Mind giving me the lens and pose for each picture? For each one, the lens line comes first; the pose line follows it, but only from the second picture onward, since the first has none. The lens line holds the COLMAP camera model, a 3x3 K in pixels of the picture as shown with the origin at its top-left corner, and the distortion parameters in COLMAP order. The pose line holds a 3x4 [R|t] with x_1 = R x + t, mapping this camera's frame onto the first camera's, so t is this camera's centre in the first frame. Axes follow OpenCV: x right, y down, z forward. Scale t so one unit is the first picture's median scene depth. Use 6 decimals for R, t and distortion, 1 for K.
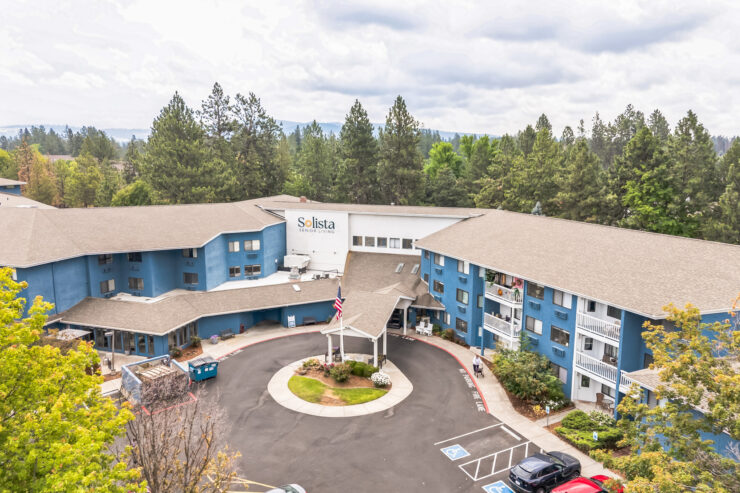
lens RADIAL K [[562.3, 0, 370.0], [0, 562.3, 246.5], [0, 0, 1]] dist [0.043480, -0.003999]
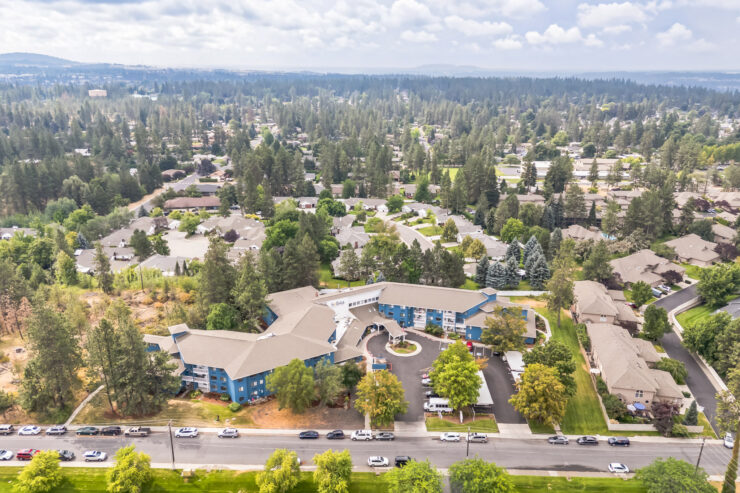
lens RADIAL K [[562.3, 0, 370.0], [0, 562.3, 246.5], [0, 0, 1]] dist [0.043480, -0.003999]
pose [[0.643427, -0.242684, 0.726020, -2.758289], [0.125760, 0.969042, 0.212465, -1.256431], [-0.755106, -0.045402, 0.654028, -1.323590]]
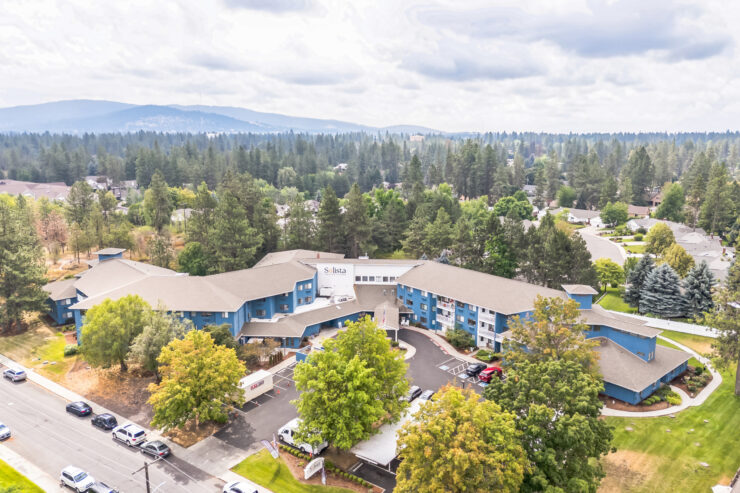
lens RADIAL K [[562.3, 0, 370.0], [0, 562.3, 246.5], [0, 0, 1]] dist [0.043480, -0.003999]
pose [[0.963896, -0.056394, 0.260239, -0.653215], [0.047339, 0.998040, 0.040936, -0.269119], [-0.262037, -0.027138, 0.964676, -1.154173]]
